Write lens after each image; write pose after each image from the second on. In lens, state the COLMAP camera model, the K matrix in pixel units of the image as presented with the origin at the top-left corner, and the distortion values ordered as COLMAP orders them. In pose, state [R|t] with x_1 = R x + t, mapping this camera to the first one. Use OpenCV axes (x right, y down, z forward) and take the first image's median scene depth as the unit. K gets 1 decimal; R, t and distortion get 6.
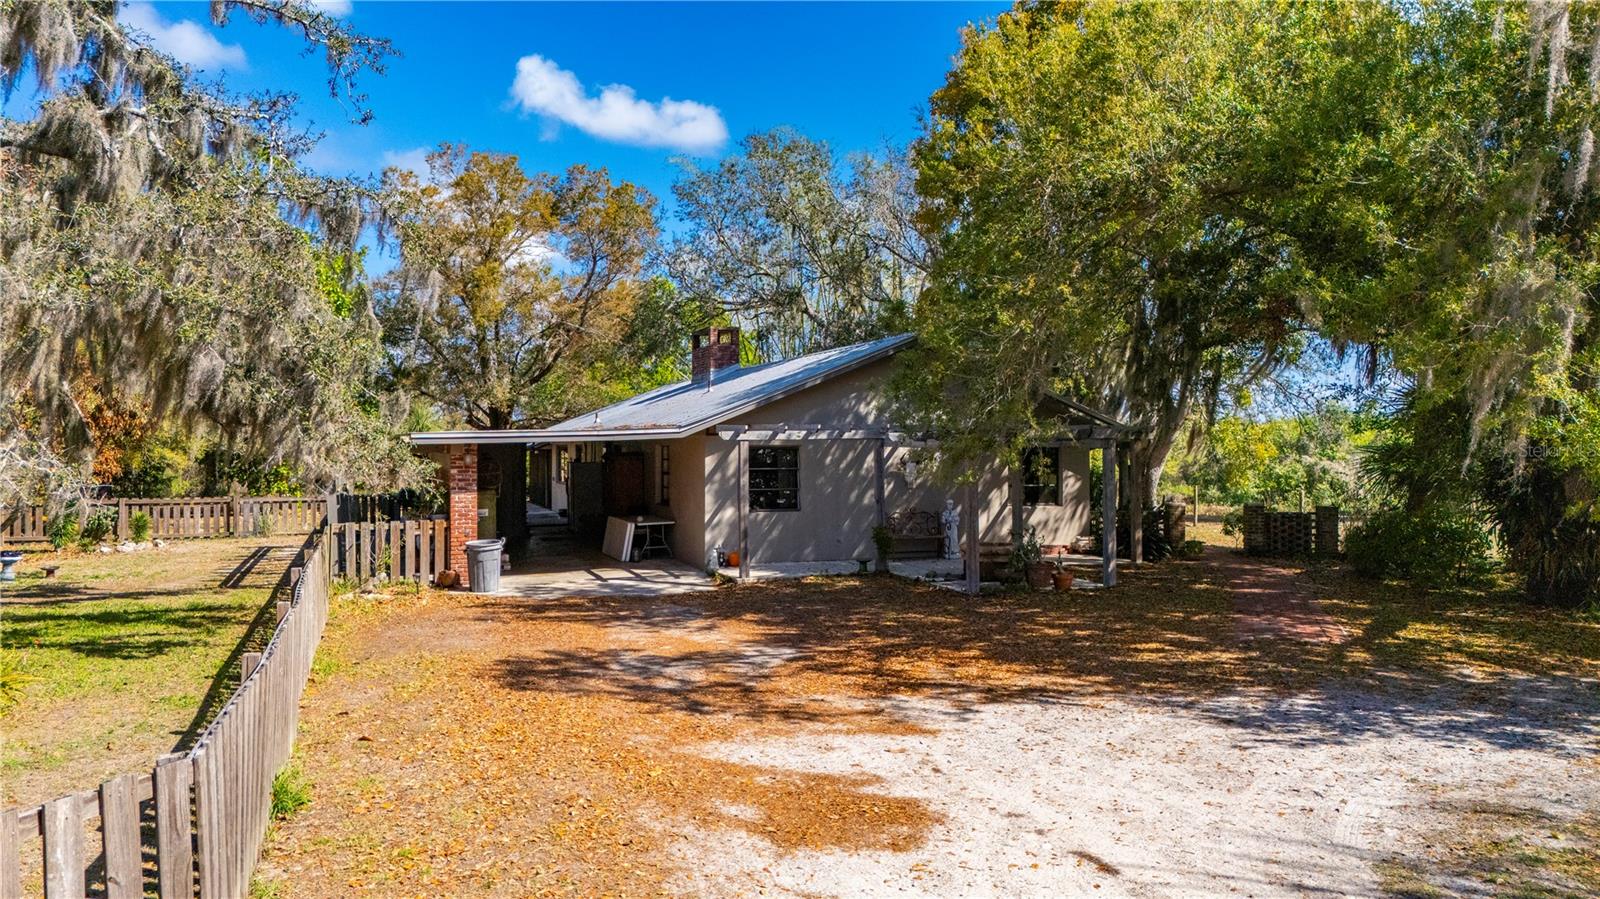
lens RADIAL K [[1179.7, 0, 795.1], [0, 1179.7, 439.7], [0, 0, 1]] dist [0.065157, -0.060605]
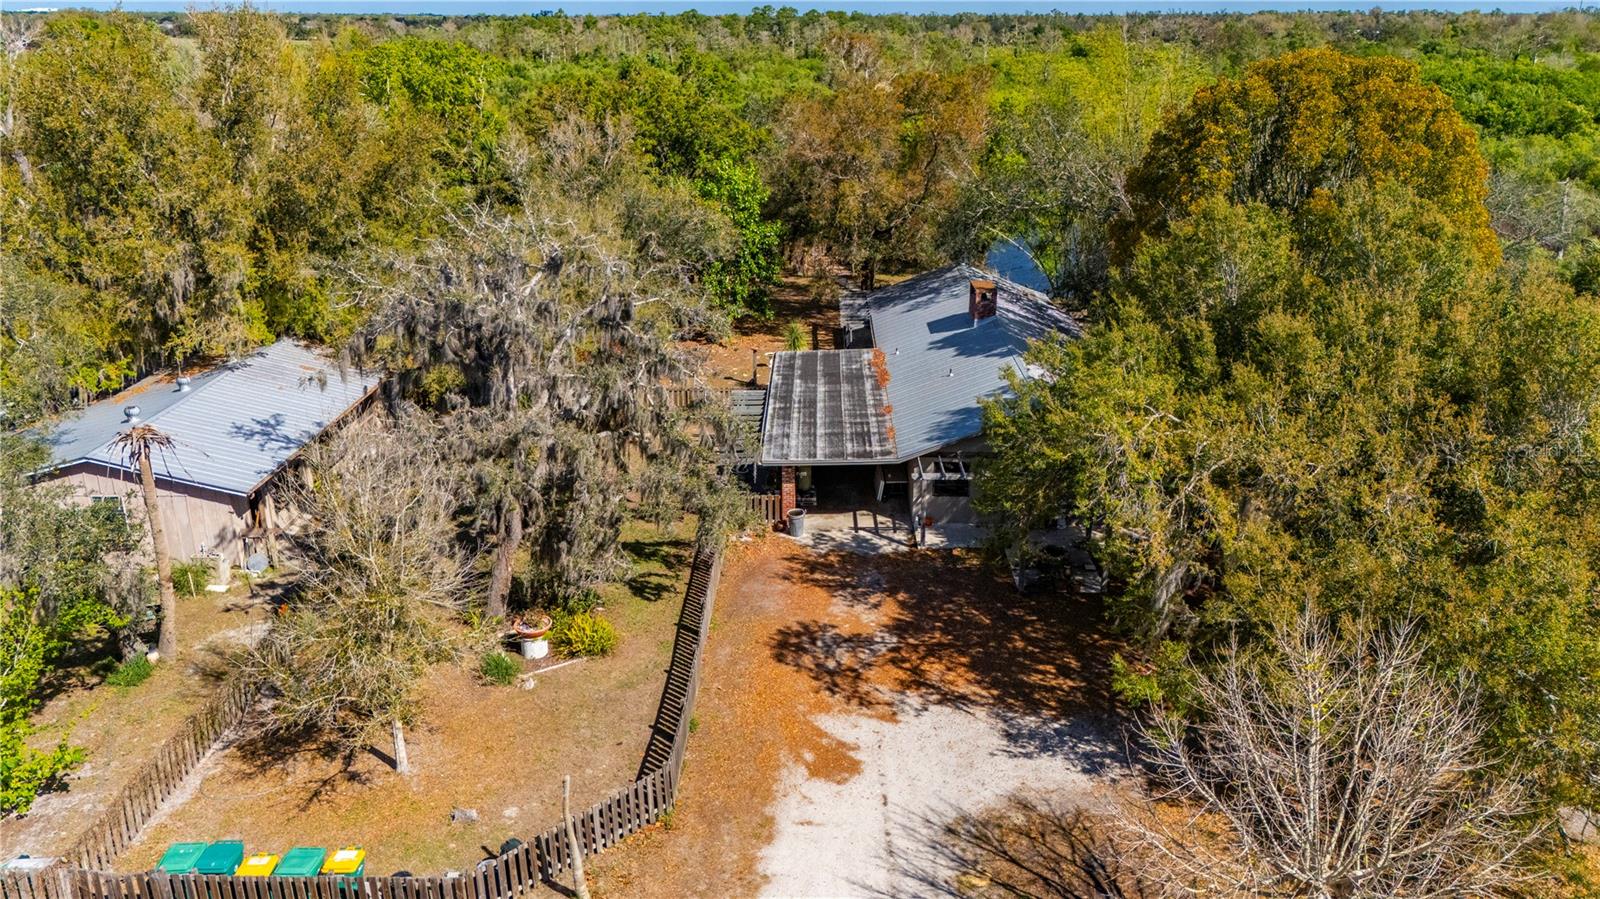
lens RADIAL K [[1179.7, 0, 795.1], [0, 1179.7, 439.7], [0, 0, 1]] dist [0.065157, -0.060605]
pose [[0.935782, 0.116471, -0.332785, 0.388692], [0.001949, 0.942139, 0.335217, -0.703442], [0.352573, -0.314338, 0.881410, -0.730187]]
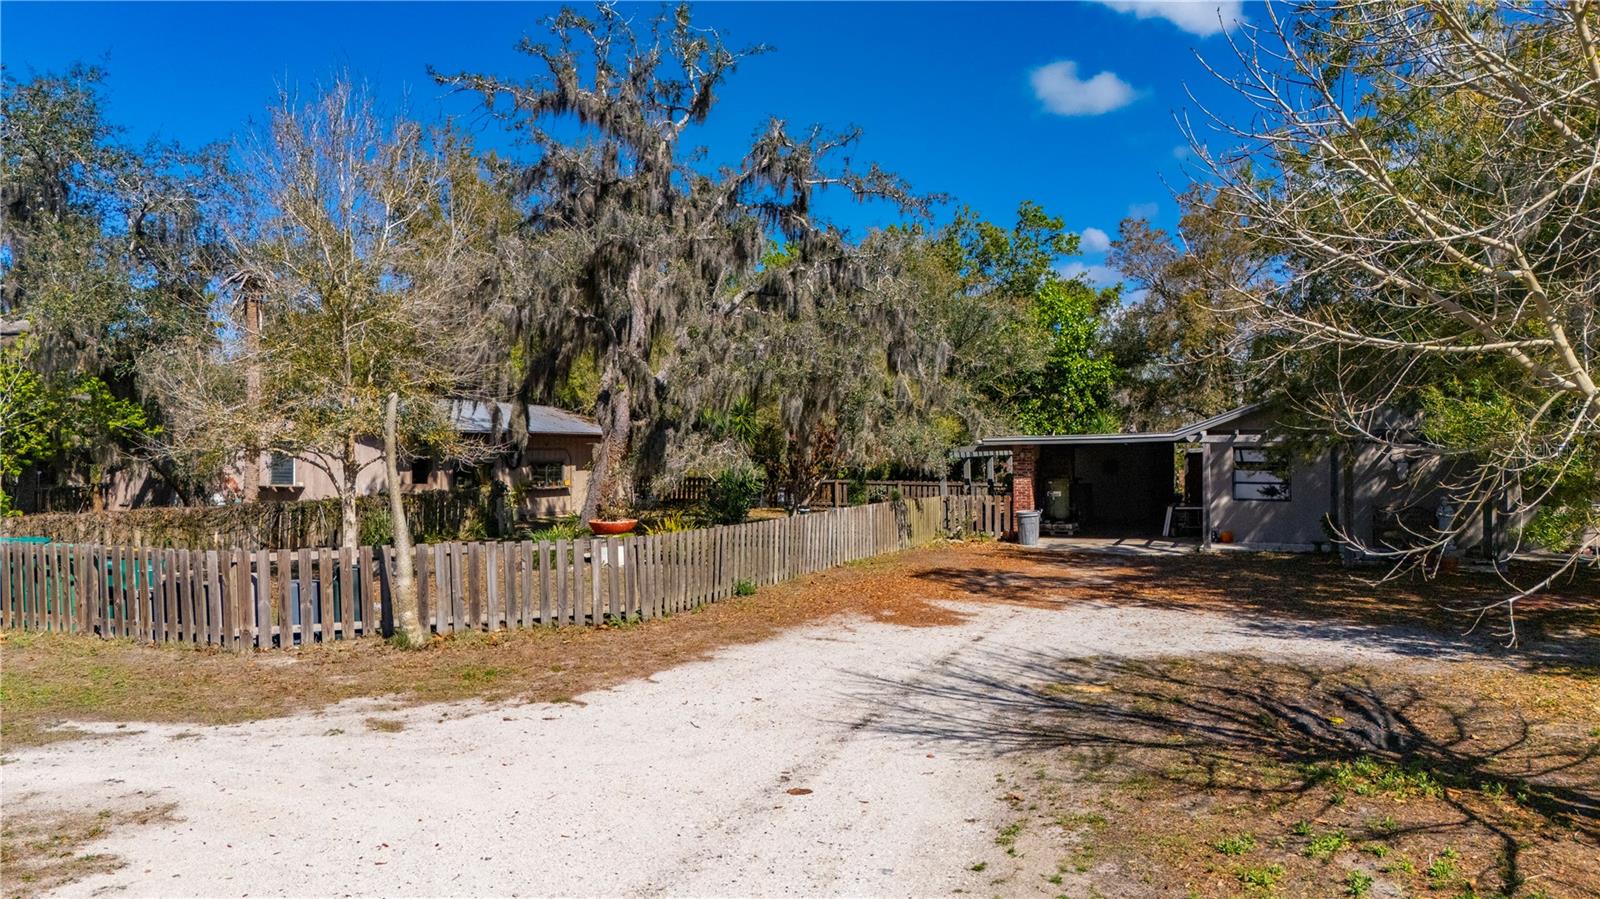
lens RADIAL K [[1166.6, 0, 789.6], [0, 1166.6, 445.5], [0, 0, 1]] dist [0.080399, -0.108798]
pose [[0.740467, 0.003103, -0.672085, 0.500342], [-0.001826, 0.999995, 0.002605, 0.000717], [0.672090, -0.000701, 0.740469, -0.283058]]
